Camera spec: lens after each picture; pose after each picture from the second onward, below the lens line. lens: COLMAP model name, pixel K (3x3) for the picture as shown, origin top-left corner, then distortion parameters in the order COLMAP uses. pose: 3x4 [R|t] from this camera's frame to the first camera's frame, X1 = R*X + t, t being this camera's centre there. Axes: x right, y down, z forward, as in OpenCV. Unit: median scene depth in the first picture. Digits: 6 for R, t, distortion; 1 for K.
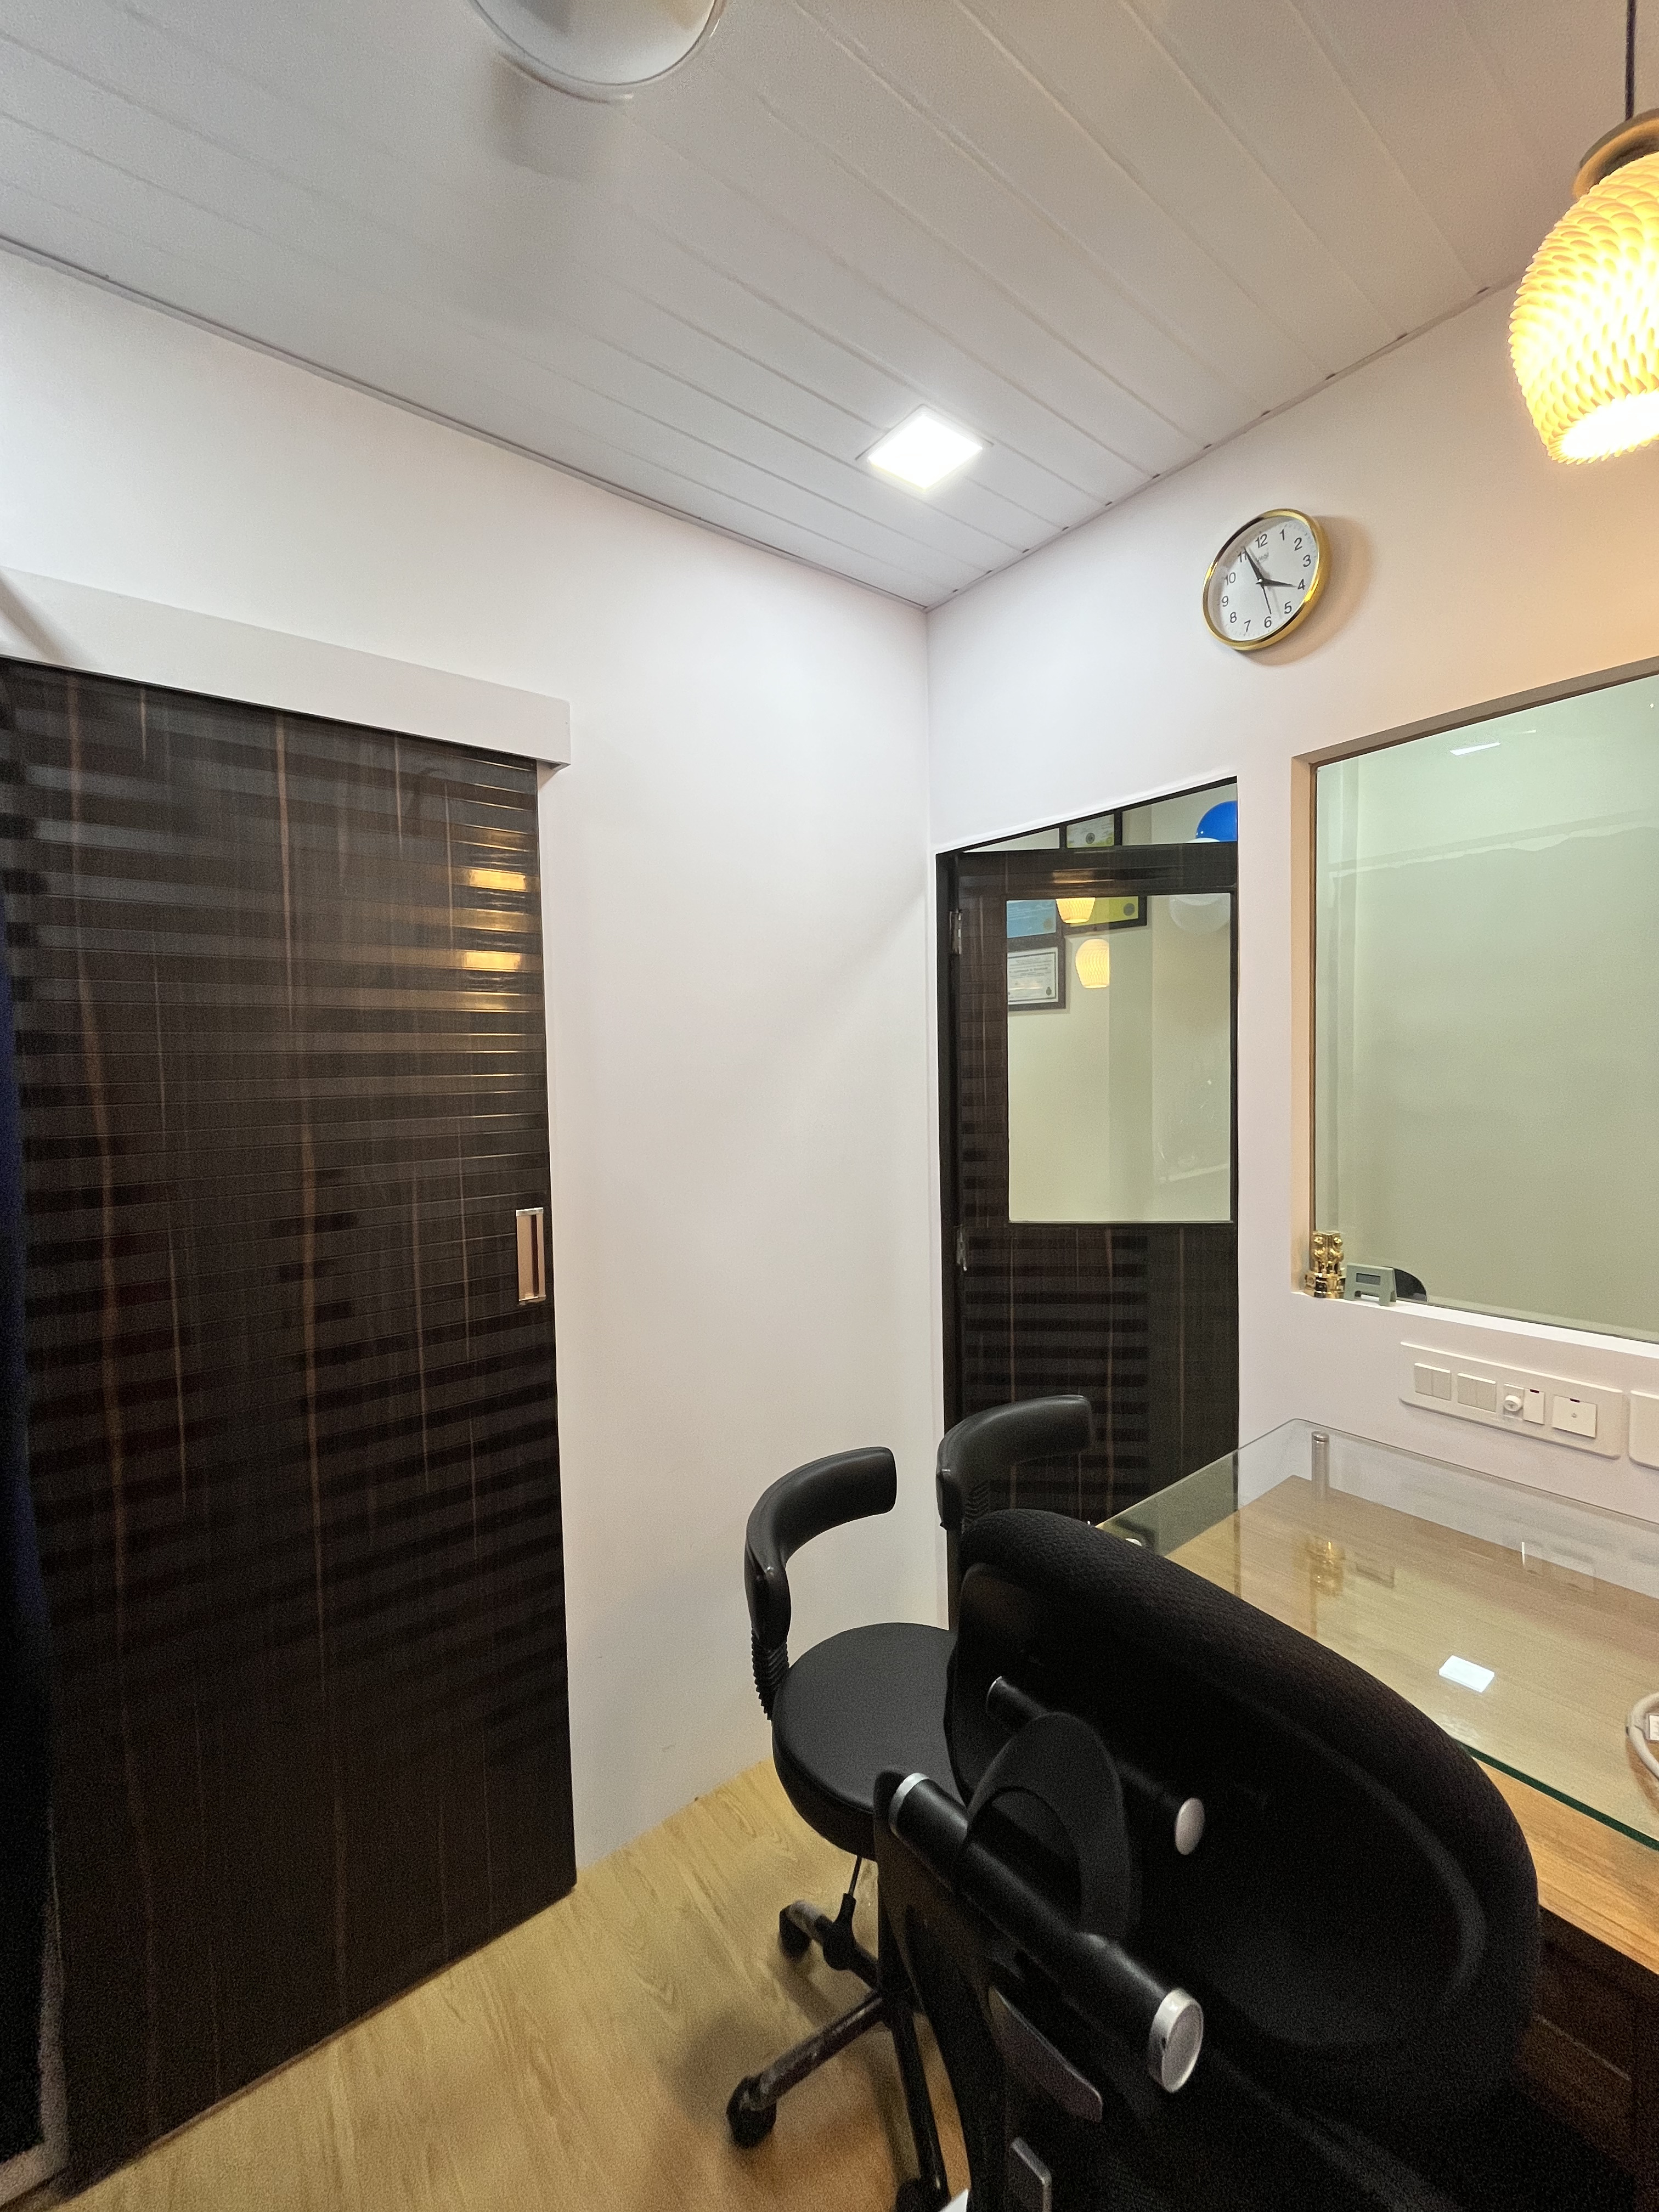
lens RADIAL K [[899.0, 0, 828.2], [0, 899.0, 1102.9], [0, 0, 1]] dist [0.001163, 0.000082]
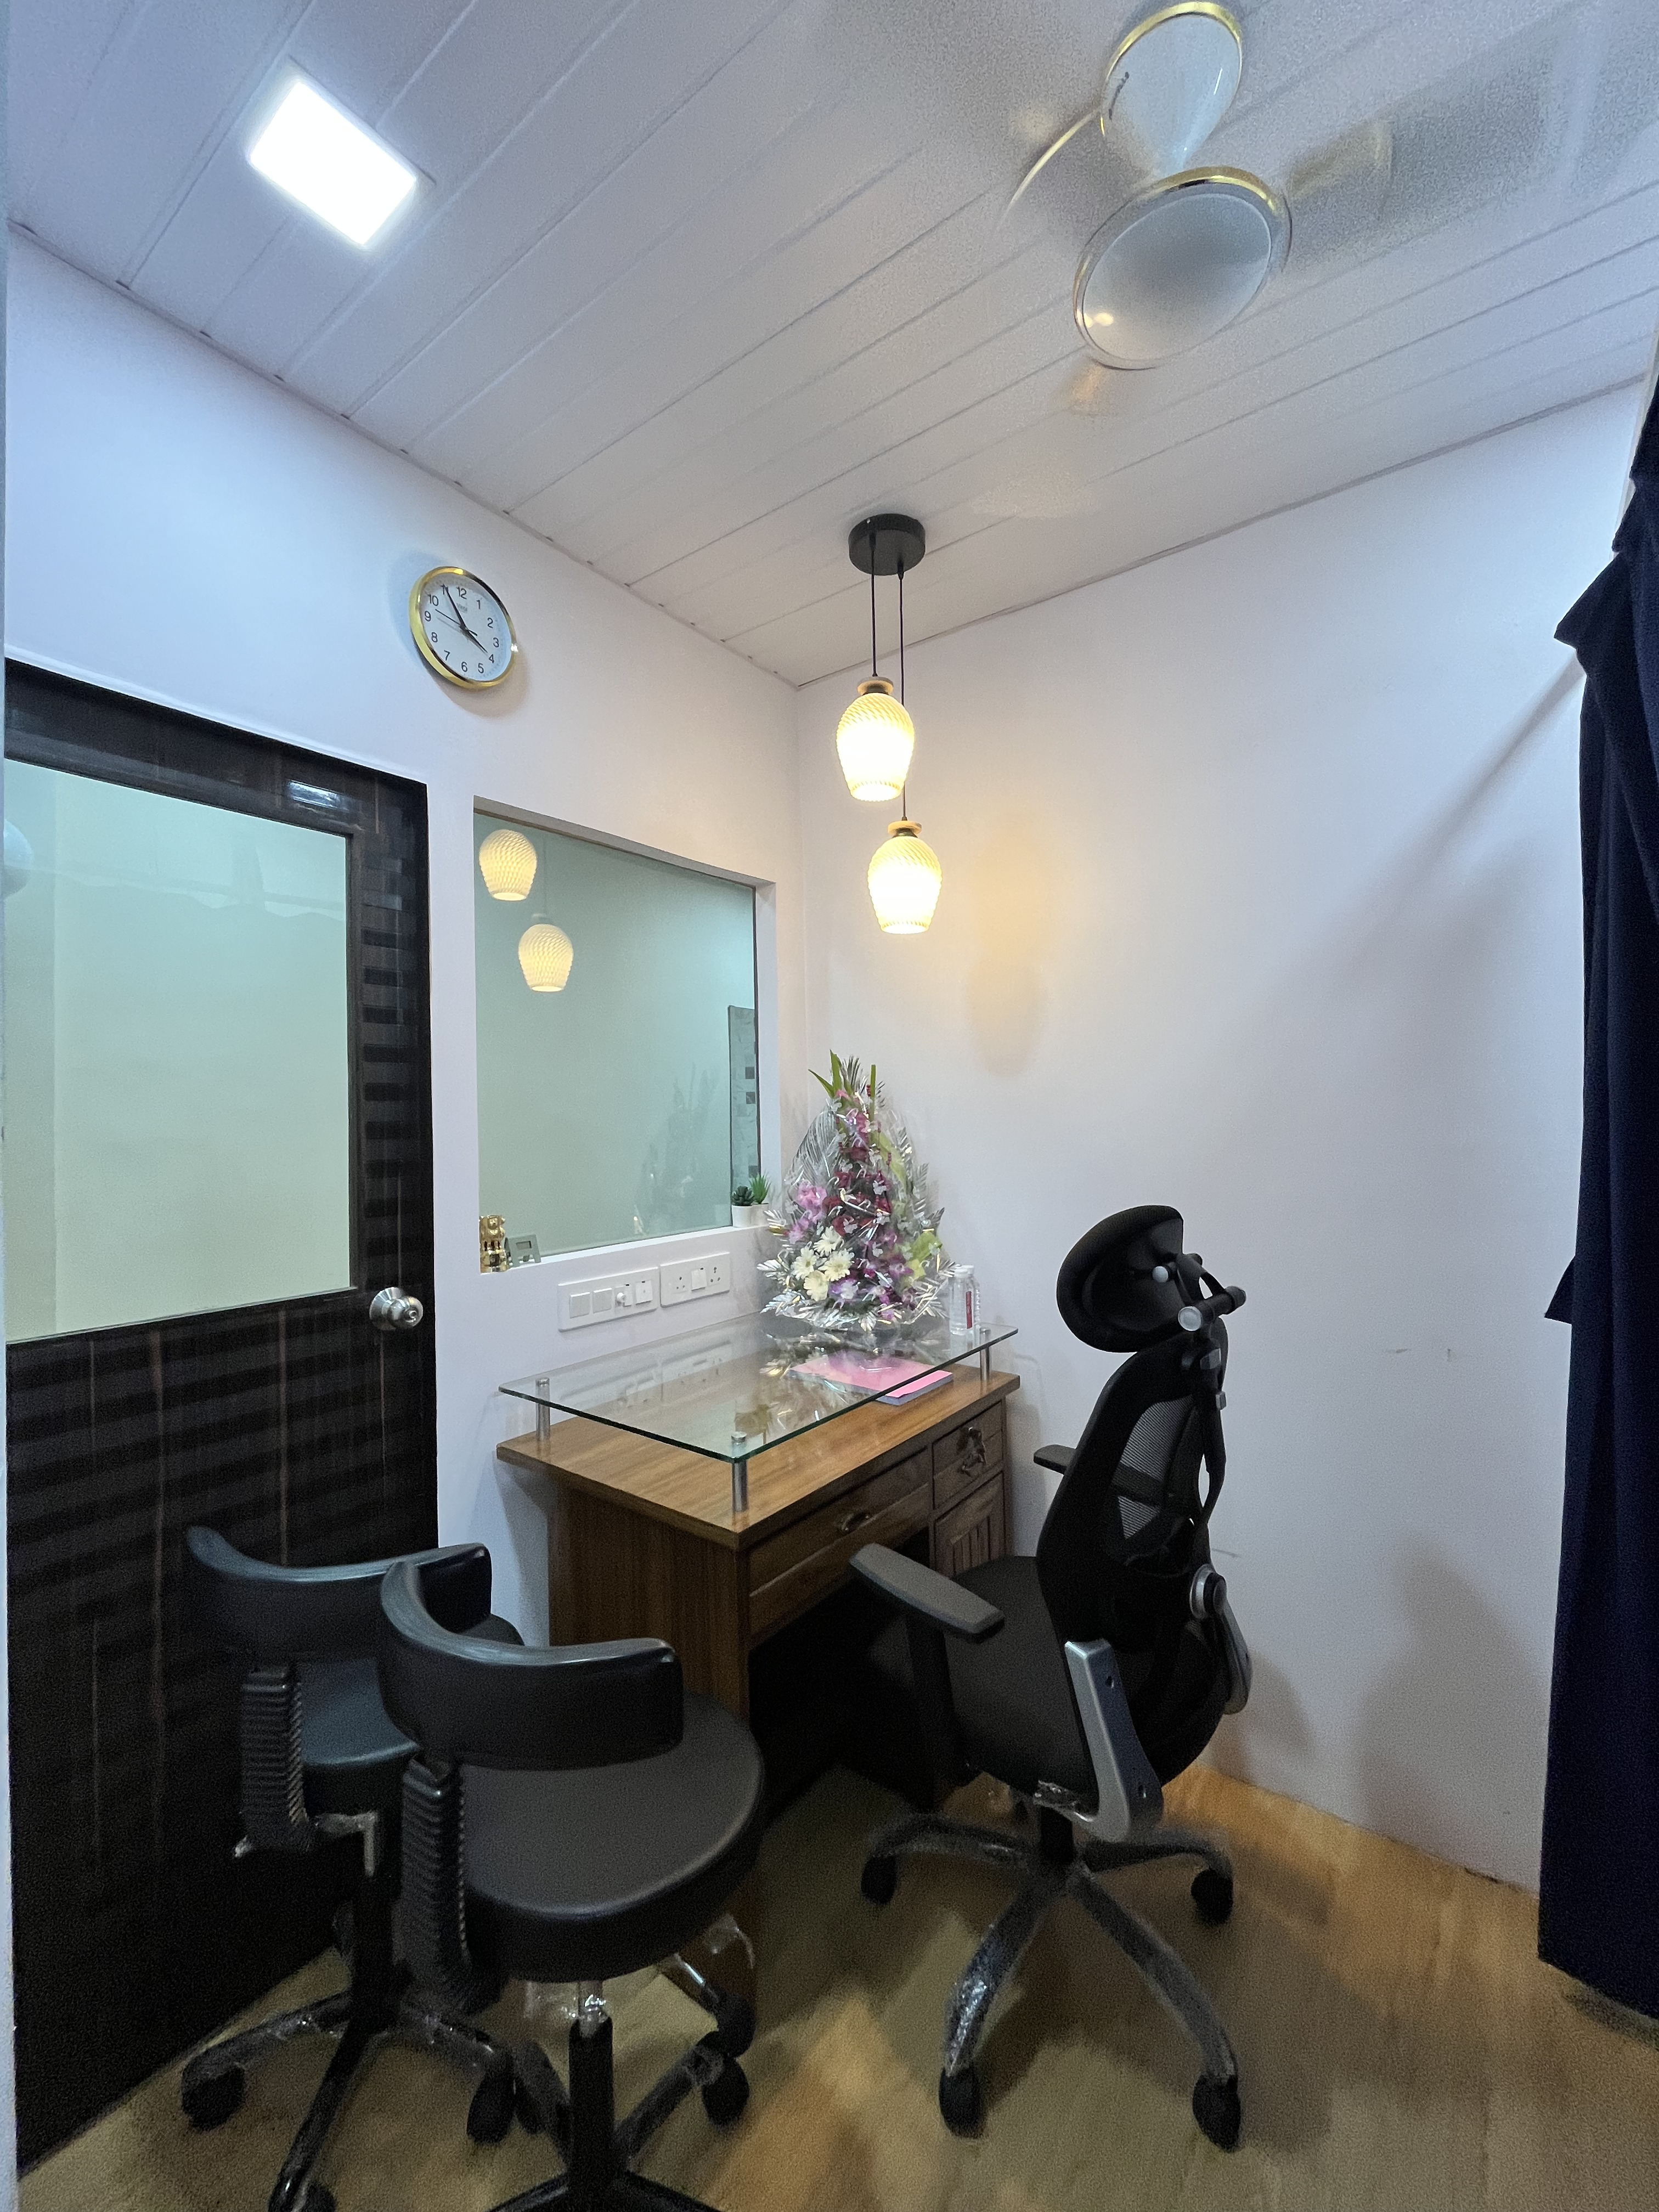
lens RADIAL K [[899.0, 0, 832.2], [0, 899.0, 1111.6], [0, 0, 1]] dist [0.001163, 0.000082]
pose [[-0.248421, 0.037335, 0.967932, -0.687821], [0.068662, 0.997422, -0.020850, 0.069000], [-0.966216, 0.061281, -0.250344, 0.883155]]
